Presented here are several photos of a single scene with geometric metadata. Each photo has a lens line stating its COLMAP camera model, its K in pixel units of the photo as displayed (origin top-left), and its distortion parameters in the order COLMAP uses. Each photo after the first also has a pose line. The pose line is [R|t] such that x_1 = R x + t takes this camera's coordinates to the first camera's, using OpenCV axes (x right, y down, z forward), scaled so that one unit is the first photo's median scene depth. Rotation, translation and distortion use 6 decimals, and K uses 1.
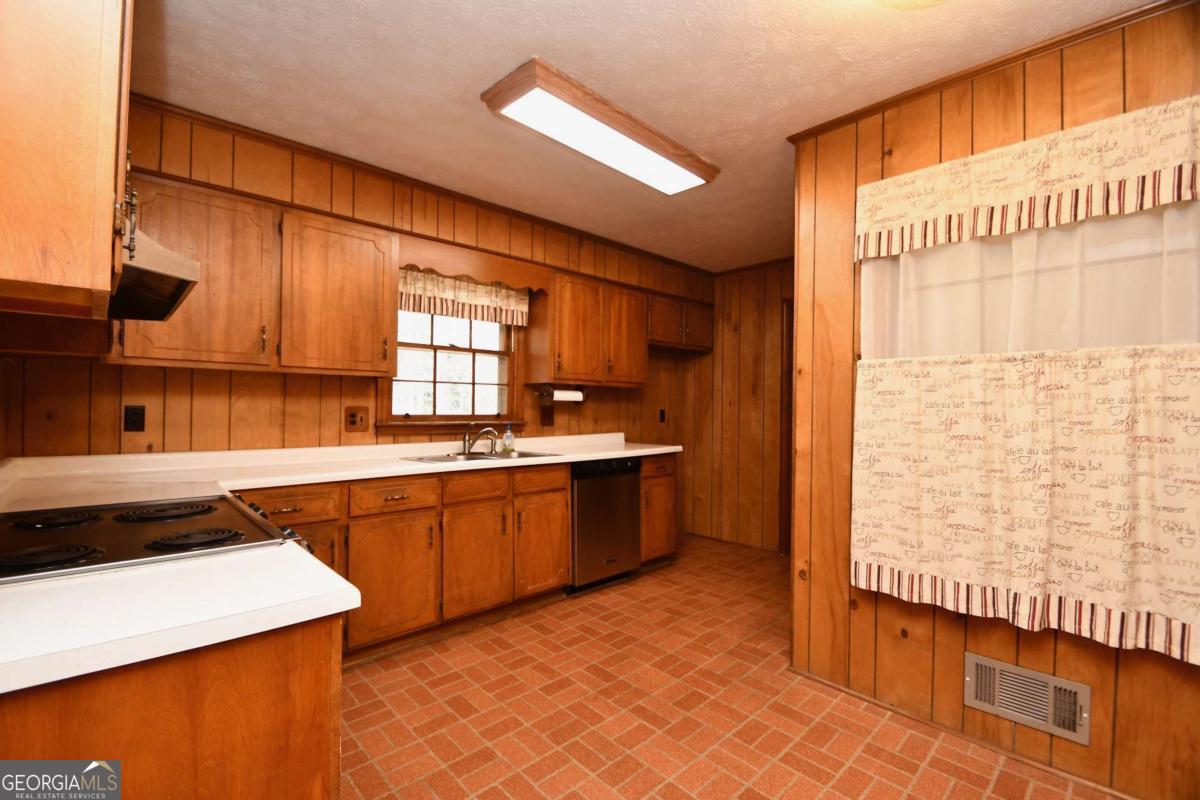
lens RADIAL K [[524.3, 0, 589.2], [0, 524.3, 404.3], [0, 0, 1]] dist [0.014053, -0.017458]
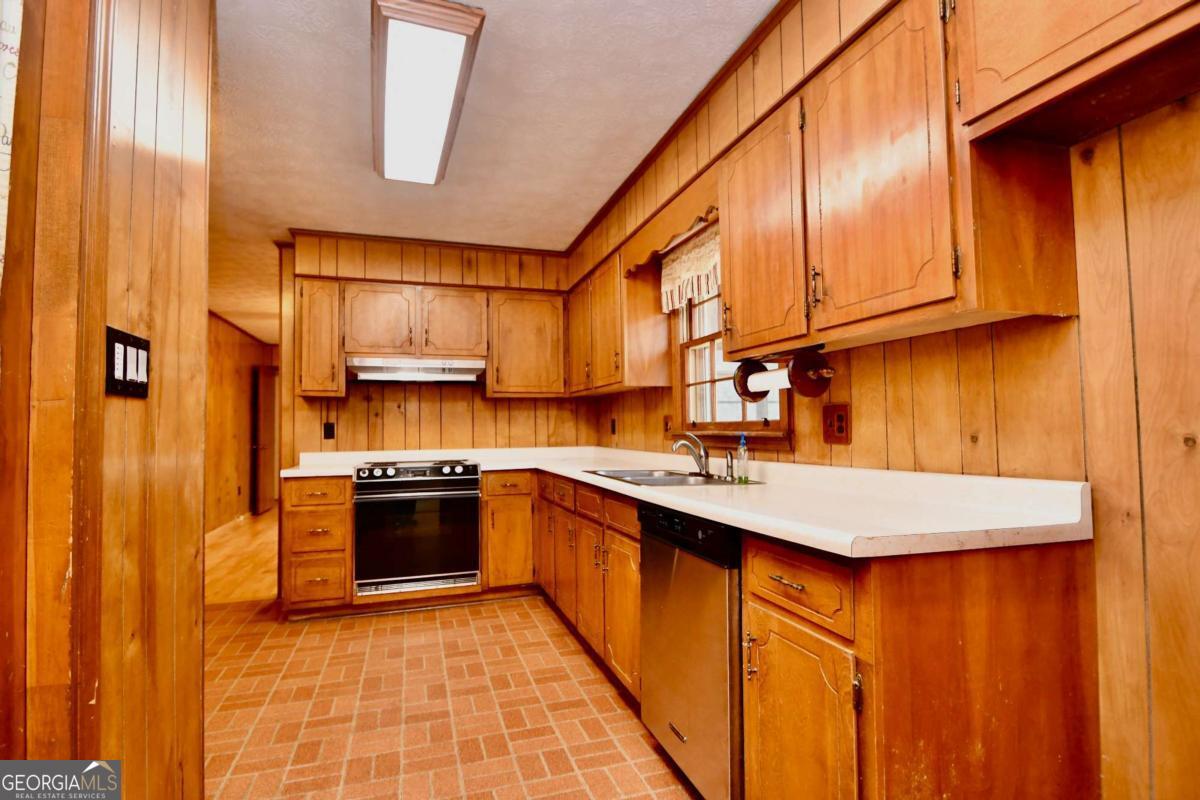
lens RADIAL K [[575.1, 0, 589.7], [0, 575.1, 404.5], [0, 0, 1]] dist [-0.000270, -0.000752]
pose [[-0.428837, -0.042166, -0.902397, 0.707796], [0.010980, 0.998593, -0.051879, 0.044535], [0.903315, -0.032156, -0.427771, 1.502641]]
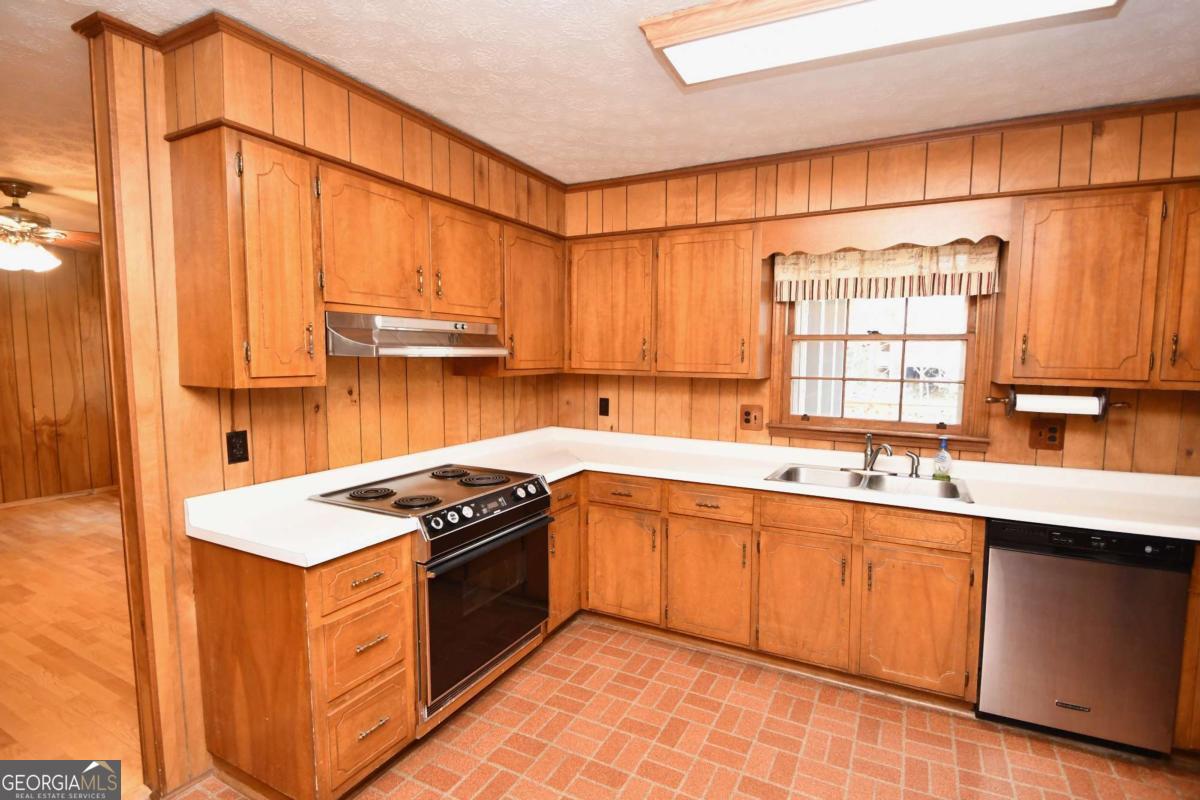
lens RADIAL K [[562.6, 0, 635.3], [0, 562.6, 404.9], [0, 0, 1]] dist [-0.000563, -0.000343]
pose [[0.362959, 0.079289, -0.928426, 0.522648], [-0.003886, 0.996493, 0.083582, -0.094354], [0.931797, -0.026729, 0.361994, 0.457593]]
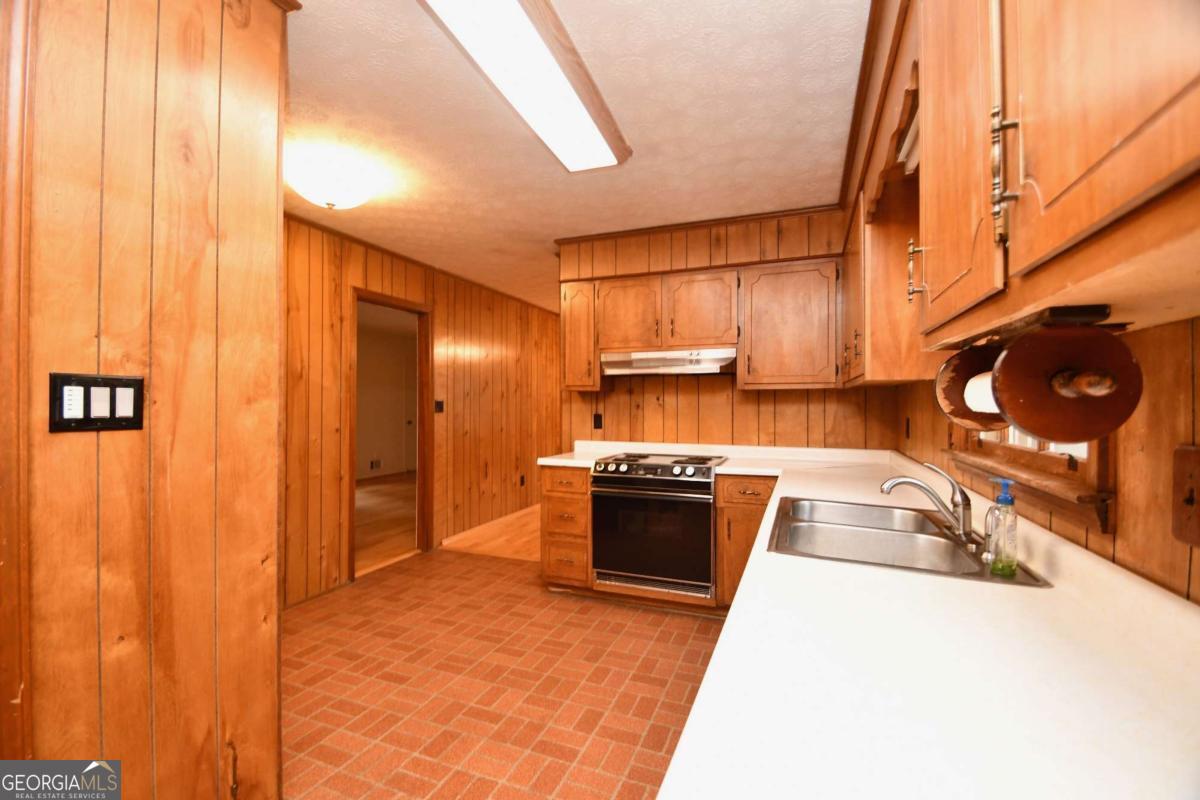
lens RADIAL K [[524.3, 0, 589.2], [0, 524.3, 404.3], [0, 0, 1]] dist [0.014053, -0.017458]
pose [[-0.905740, -0.012443, -0.423652, 0.289869], [-0.010108, 0.999919, -0.007757, -0.009549], [0.423714, -0.002743, -0.905792, 1.579913]]
